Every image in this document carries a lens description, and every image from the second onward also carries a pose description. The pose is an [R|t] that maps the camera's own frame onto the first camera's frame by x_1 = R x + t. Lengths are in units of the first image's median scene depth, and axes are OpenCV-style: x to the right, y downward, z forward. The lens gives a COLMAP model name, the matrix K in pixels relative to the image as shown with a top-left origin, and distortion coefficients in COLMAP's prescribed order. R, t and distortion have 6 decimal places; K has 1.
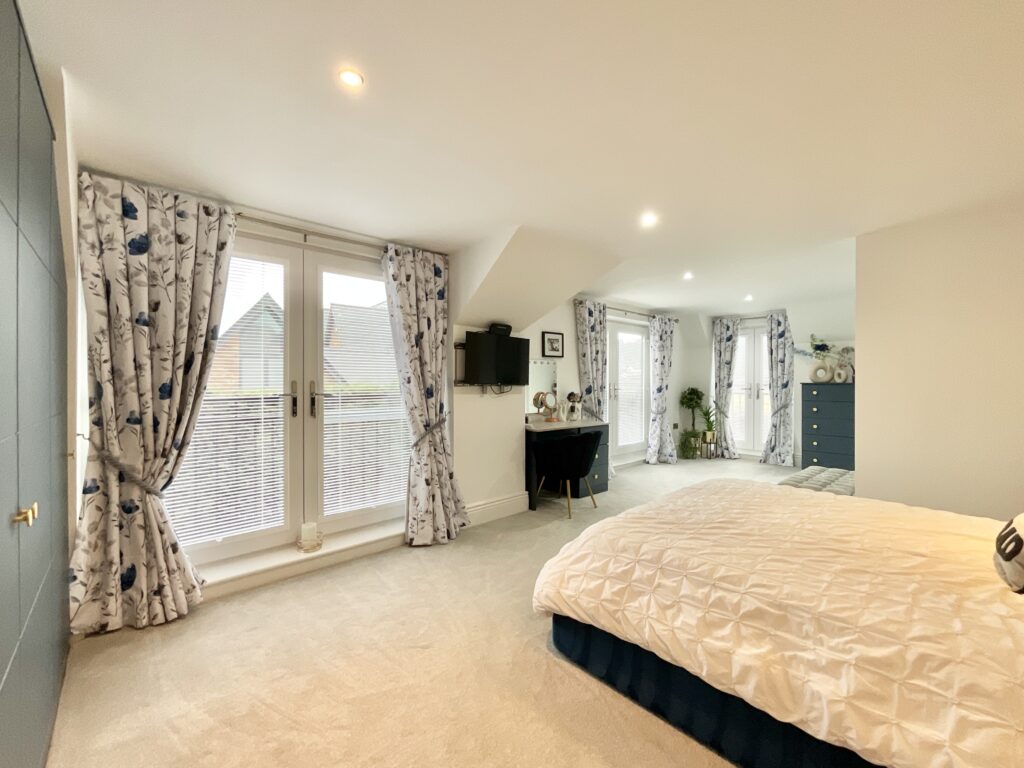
lens RADIAL K [[413.3, 0, 512.0], [0, 413.3, 386.2], [0, 0, 1]] dist [-0.004752, 0.000933]
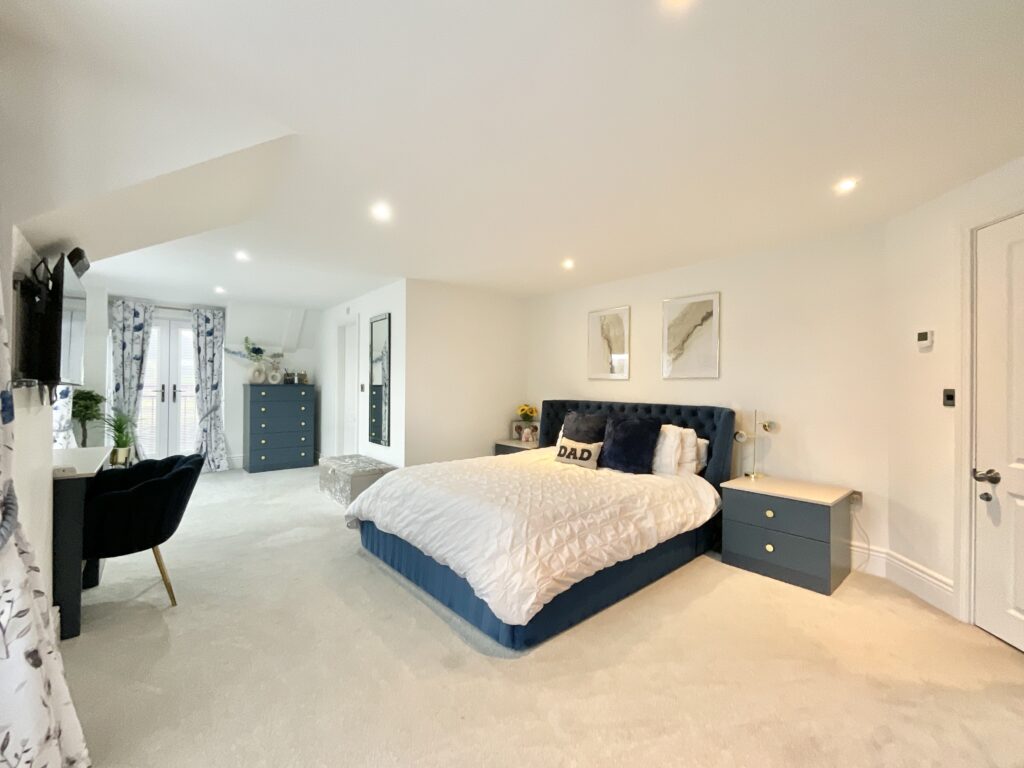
lens RADIAL K [[413.3, 0, 512.5], [0, 413.3, 383.9], [0, 0, 1]] dist [-0.004752, 0.000933]
pose [[0.064483, 0.007286, 0.997892, -0.246496], [0.002129, 0.999970, -0.007439, 0.000116], [-0.997917, 0.002604, 0.064465, 0.263002]]
